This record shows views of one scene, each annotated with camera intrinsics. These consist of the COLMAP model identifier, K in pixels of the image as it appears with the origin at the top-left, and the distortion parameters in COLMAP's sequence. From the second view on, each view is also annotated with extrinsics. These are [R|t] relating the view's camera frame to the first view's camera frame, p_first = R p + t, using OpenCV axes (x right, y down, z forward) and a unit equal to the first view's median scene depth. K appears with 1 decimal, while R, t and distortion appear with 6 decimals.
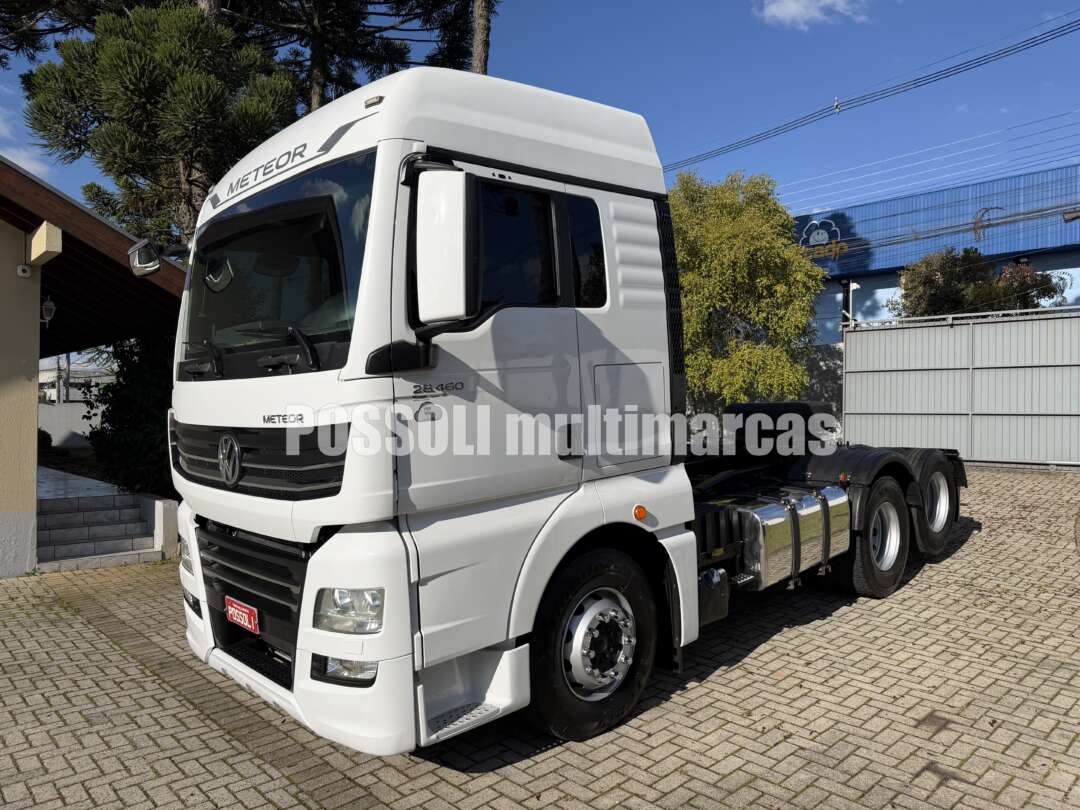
lens RADIAL K [[759.7, 0, 542.4], [0, 759.7, 411.5], [0, 0, 1]] dist [0.012703, -0.014398]
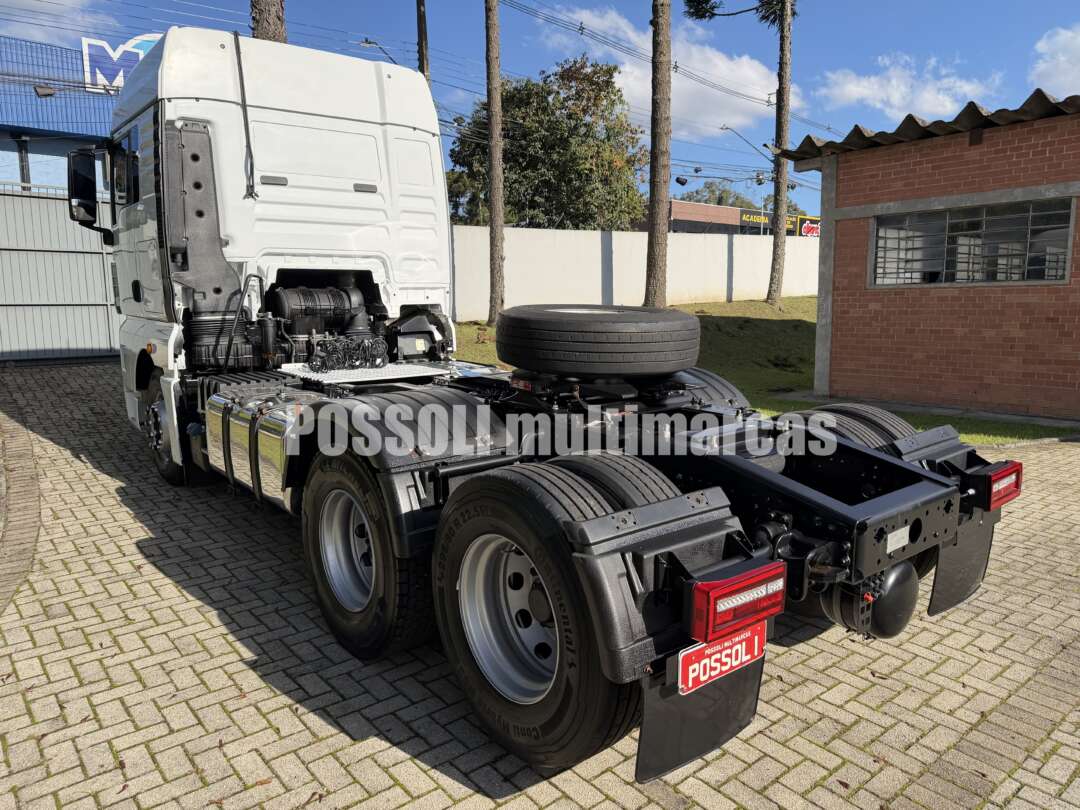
lens RADIAL K [[759.7, 0, 542.4], [0, 759.7, 411.5], [0, 0, 1]] dist [0.012703, -0.014398]
pose [[0.056090, -0.141272, 0.988381, -0.829461], [0.005302, 0.989967, 0.141198, 0.010533], [-0.998412, -0.002679, 0.056276, 1.113633]]
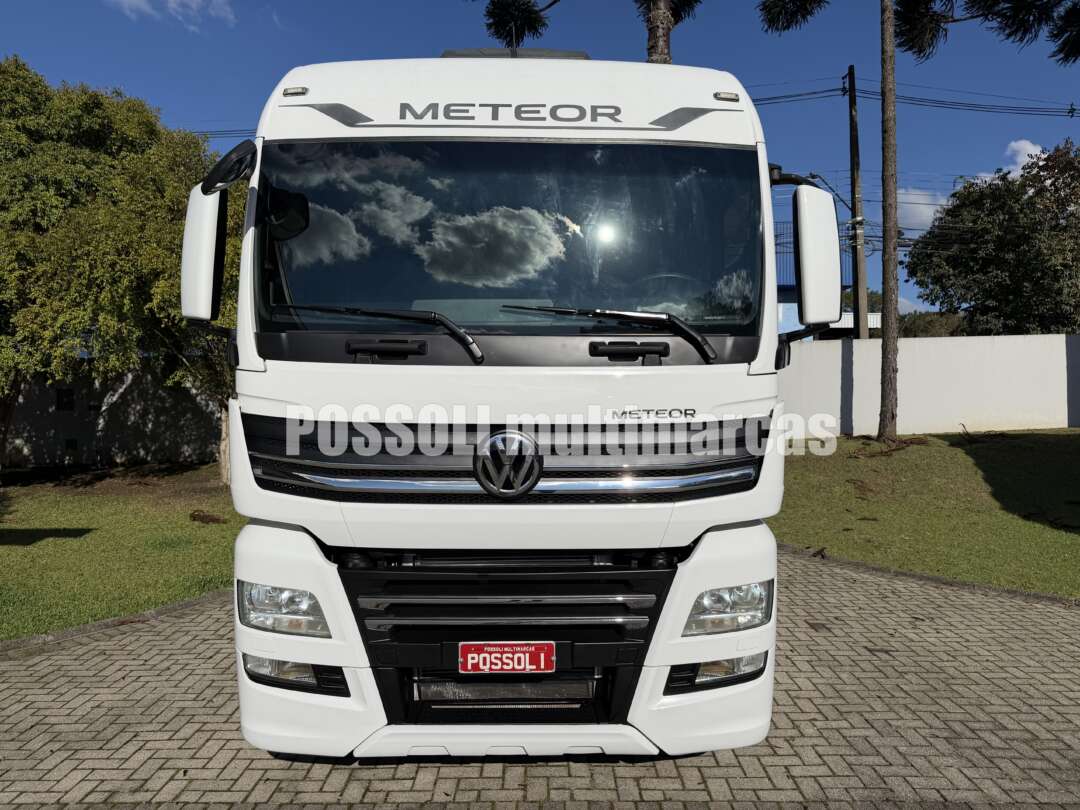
lens RADIAL K [[759.7, 0, 542.4], [0, 759.7, 411.5], [0, 0, 1]] dist [0.012703, -0.014398]
pose [[0.679448, 0.007814, 0.733682, -0.792627], [-0.002612, 0.999963, -0.008231, 0.011451], [-0.733719, 0.003676, 0.679444, 0.352706]]
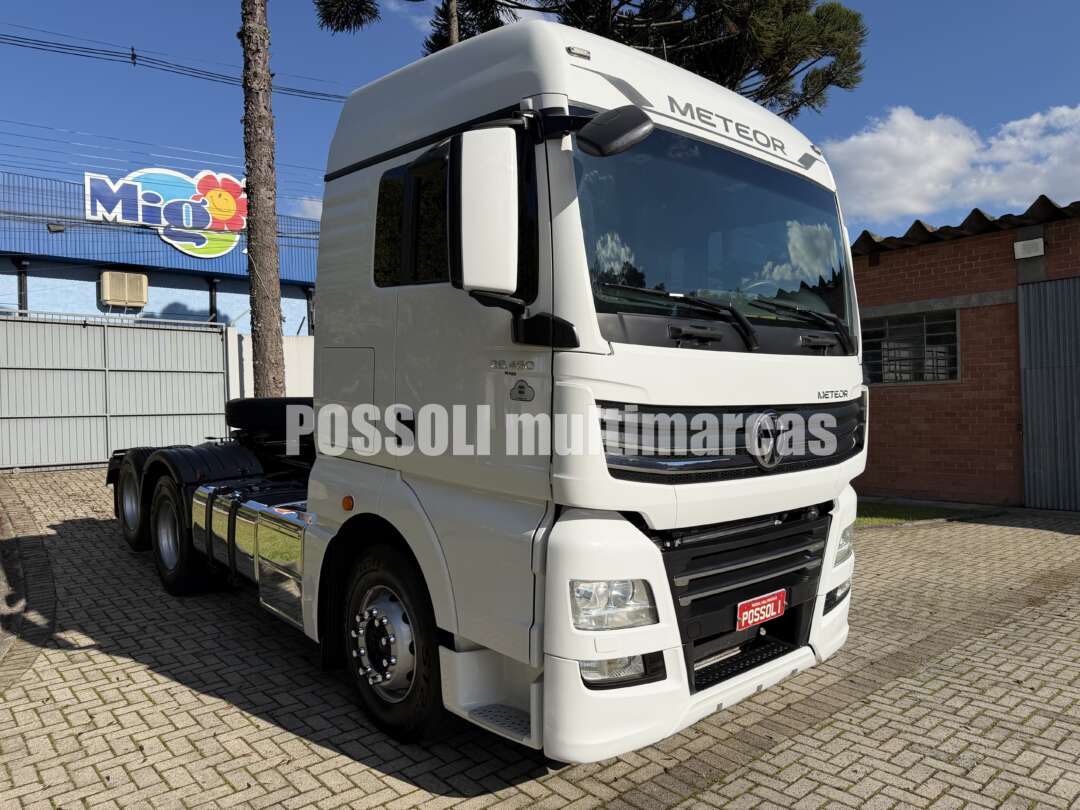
lens RADIAL K [[758.0, 0, 539.8], [0, 758.0, 412.4], [0, 0, 1]] dist [0.015622, -0.017822]
pose [[0.033766, -0.006770, 0.999407, -1.087638], [0.022634, 0.999726, 0.006007, 0.014824], [-0.999173, 0.022418, 0.033910, 1.017090]]
